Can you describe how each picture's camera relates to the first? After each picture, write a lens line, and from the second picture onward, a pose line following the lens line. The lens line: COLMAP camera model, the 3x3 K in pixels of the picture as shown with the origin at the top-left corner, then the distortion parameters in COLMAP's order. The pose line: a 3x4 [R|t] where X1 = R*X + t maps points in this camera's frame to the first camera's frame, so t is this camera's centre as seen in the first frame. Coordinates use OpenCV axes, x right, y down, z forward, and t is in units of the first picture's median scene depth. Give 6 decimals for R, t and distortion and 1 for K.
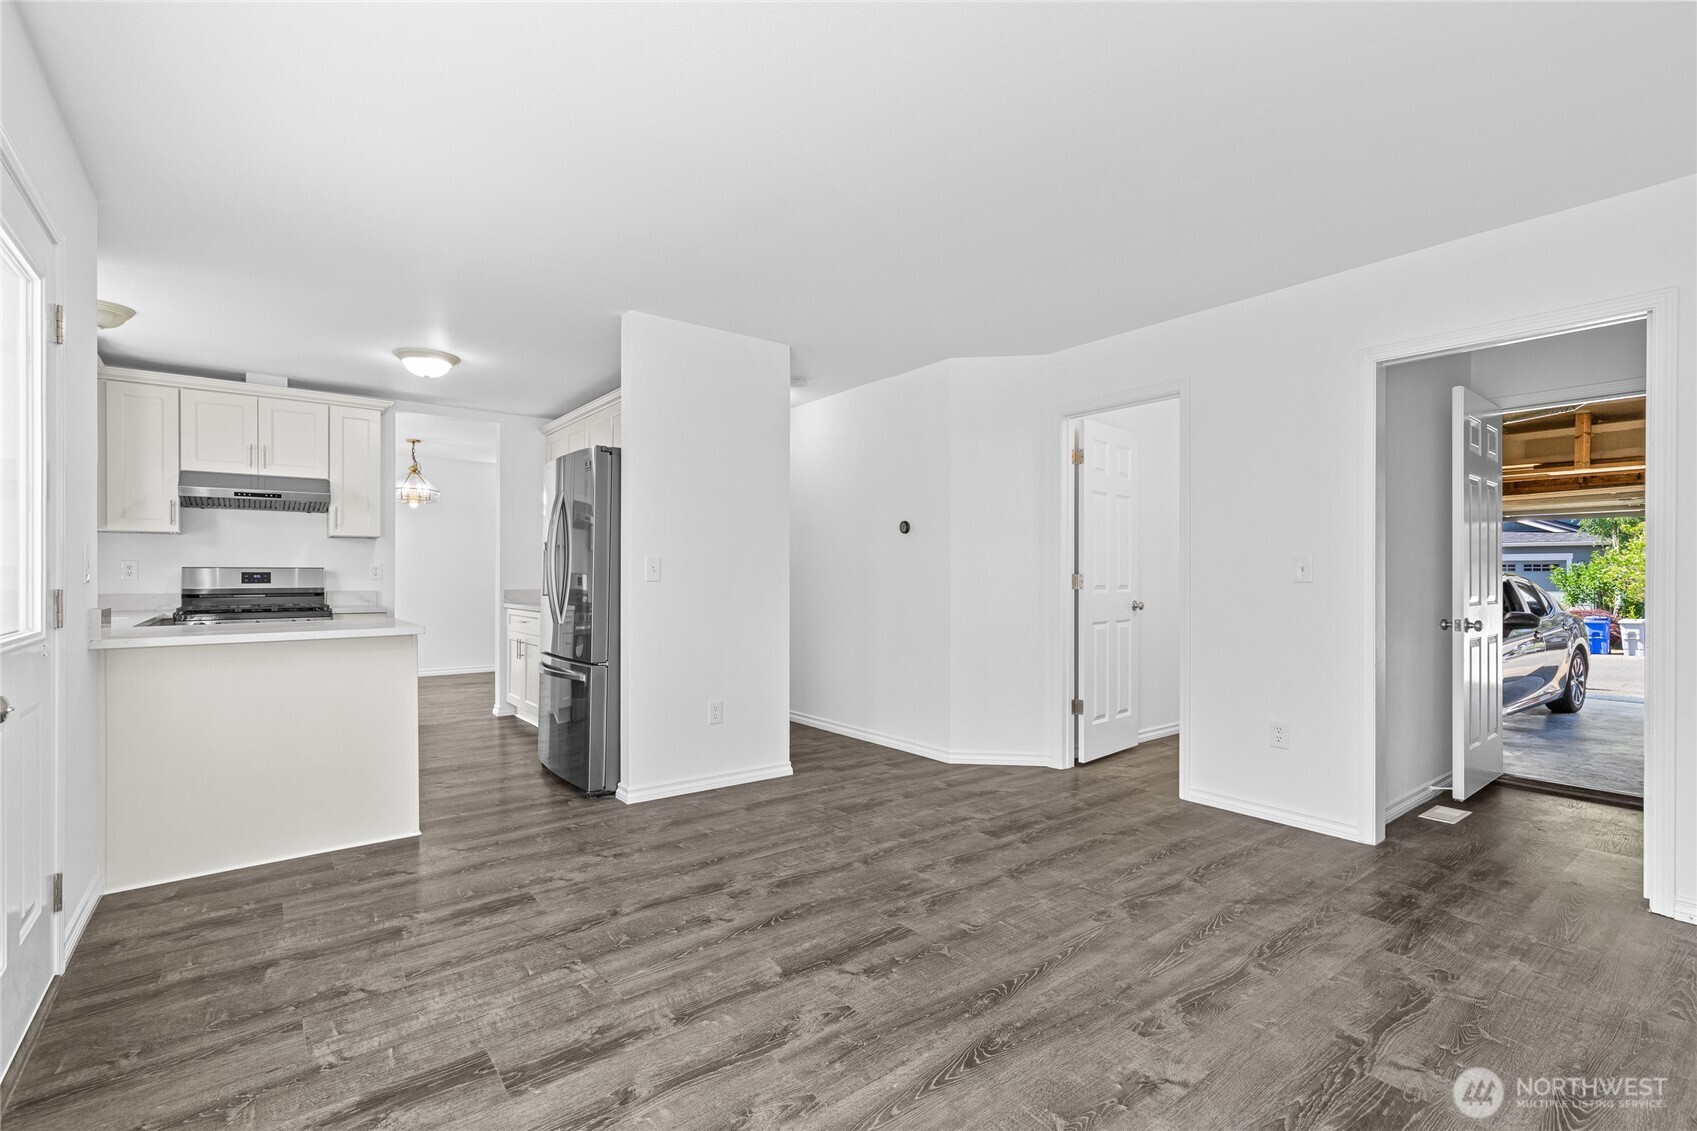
lens RADIAL K [[766.7, 0, 847.8], [0, 766.7, 579.3], [0, 0, 1]] dist [0.010830, -0.001232]
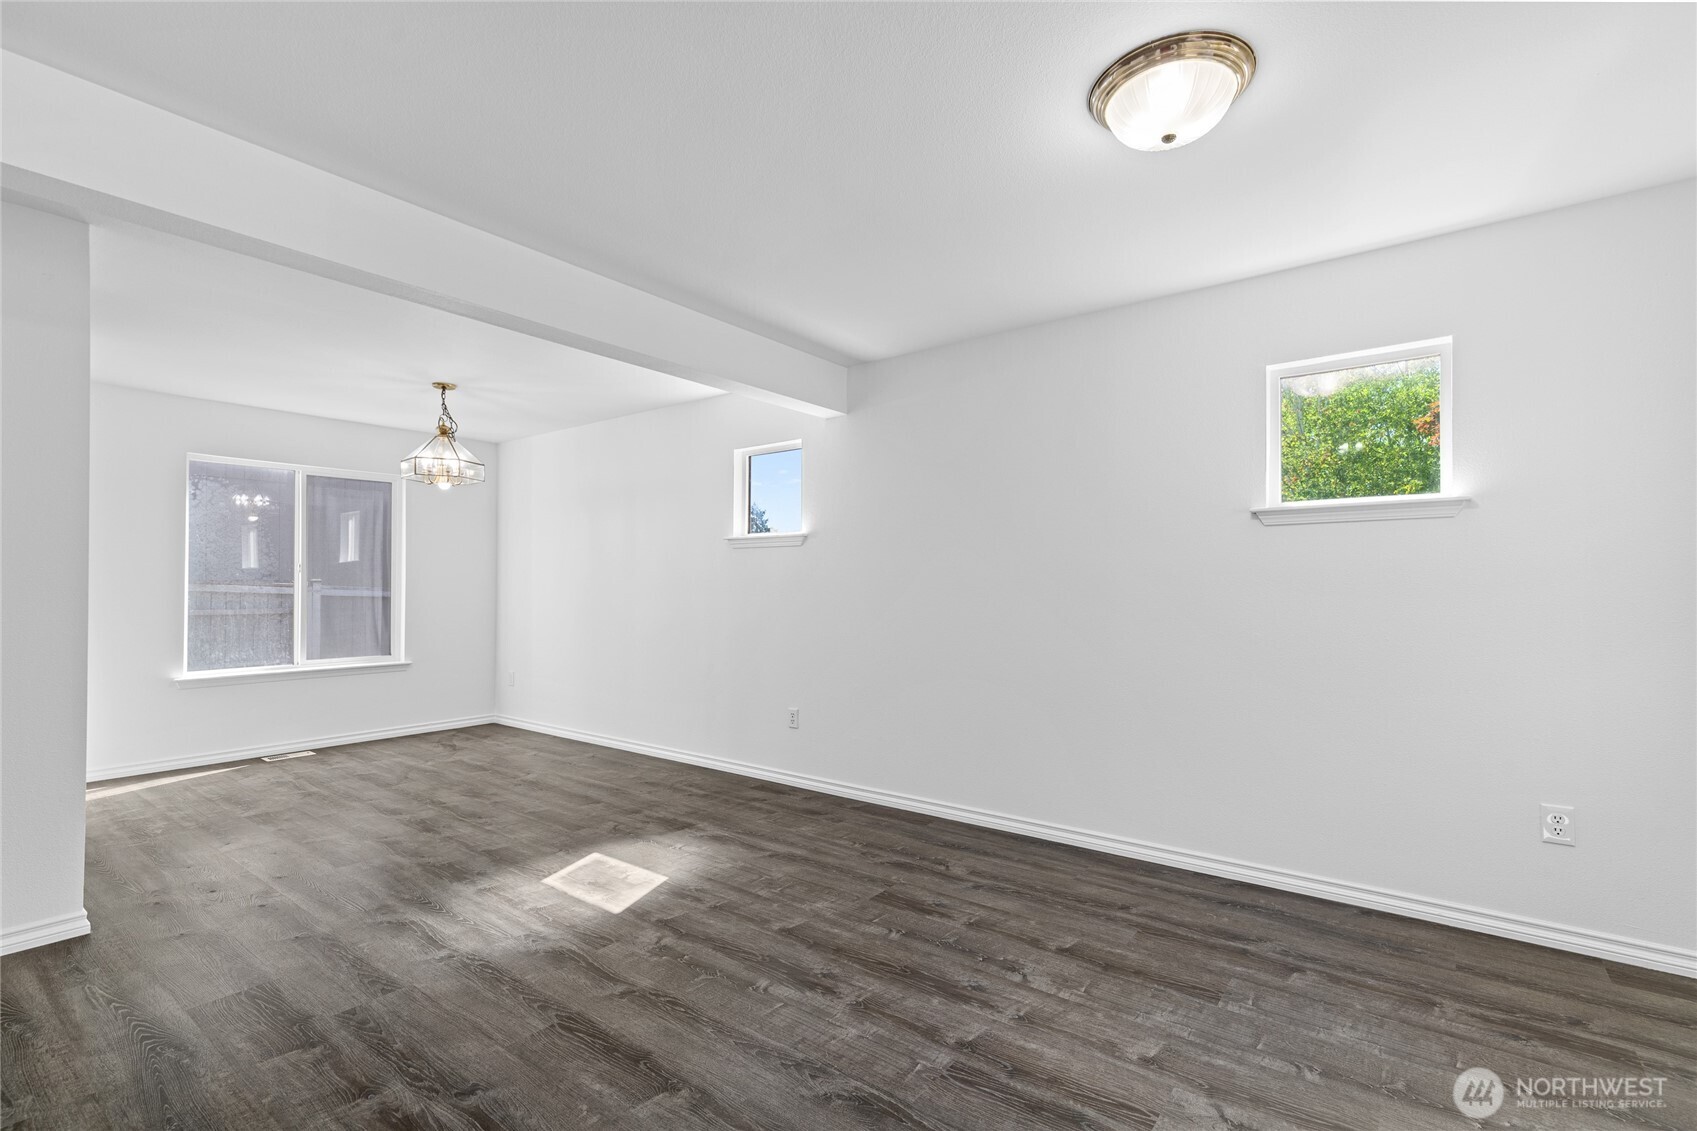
lens RADIAL K [[766.7, 0, 847.8], [0, 766.7, 579.3], [0, 0, 1]] dist [0.010830, -0.001232]
pose [[0.253838, -0.006705, -0.967223, 0.367842], [-0.007460, 0.999933, -0.008890, -0.038810], [0.967218, 0.009472, 0.253771, 3.029319]]
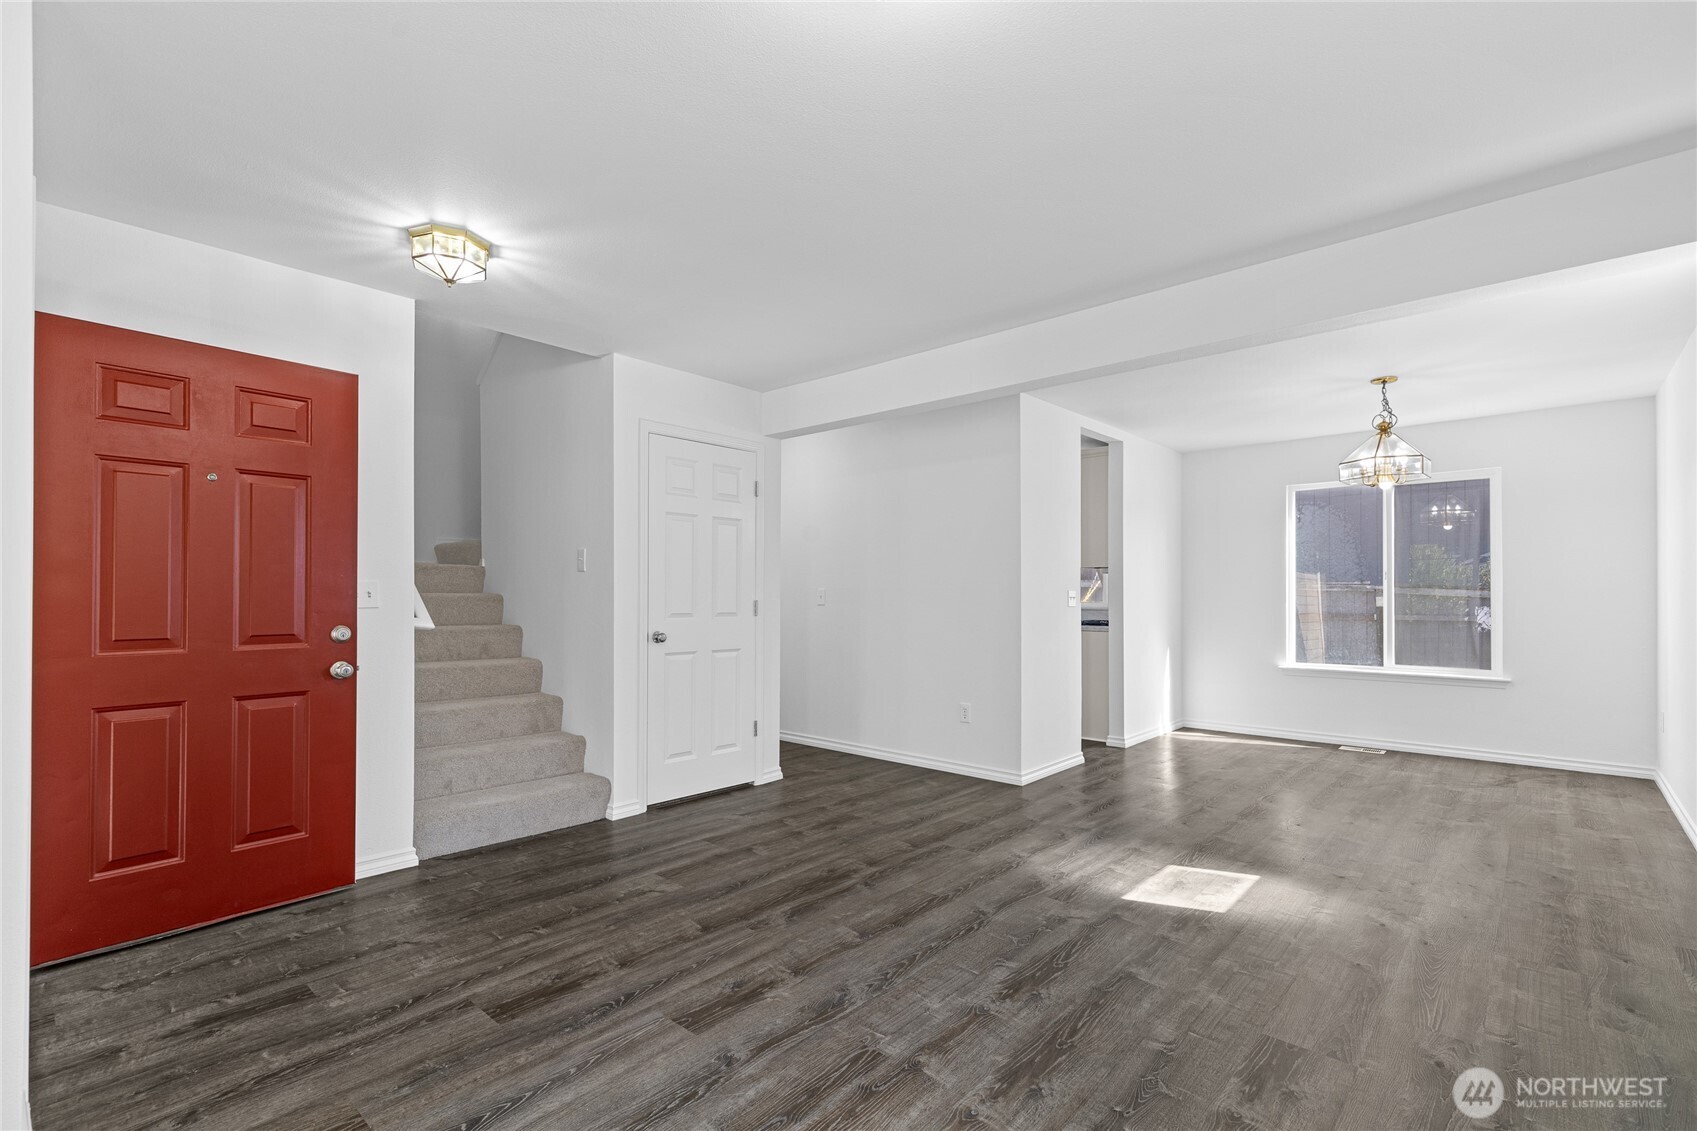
lens RADIAL K [[771.4, 0, 850.4], [0, 771.4, 602.7], [0, 0, 1]] dist [0.003227, 0.000392]
pose [[-0.983413, 0.003188, -0.181352, -0.104774], [0.000012, 0.999847, 0.017513, -0.039330], [0.181380, 0.017221, -0.983262, 3.953216]]
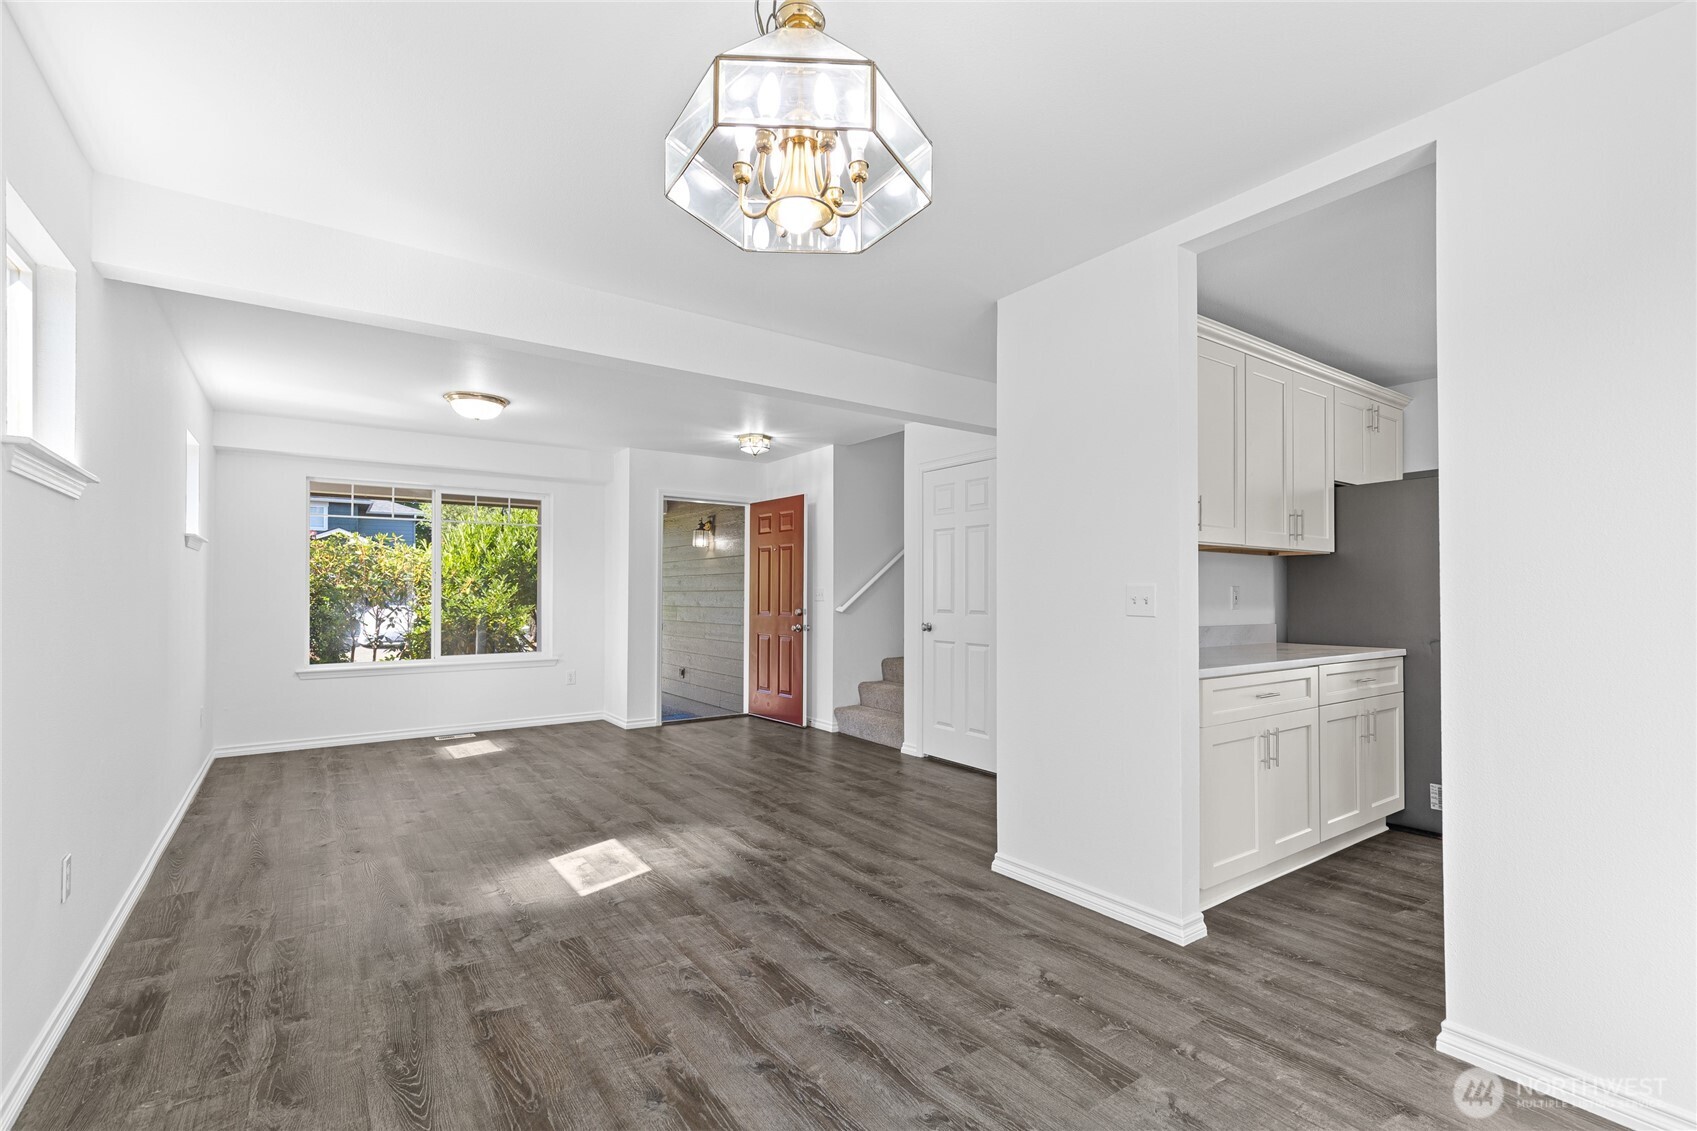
lens RADIAL K [[766.7, 0, 847.8], [0, 766.7, 579.3], [0, 0, 1]] dist [0.010830, -0.001232]
pose [[0.043594, 0.023914, 0.998763, -1.936720], [0.007571, 0.999677, -0.024267, -0.021871], [-0.999021, 0.008619, 0.043398, 2.549198]]
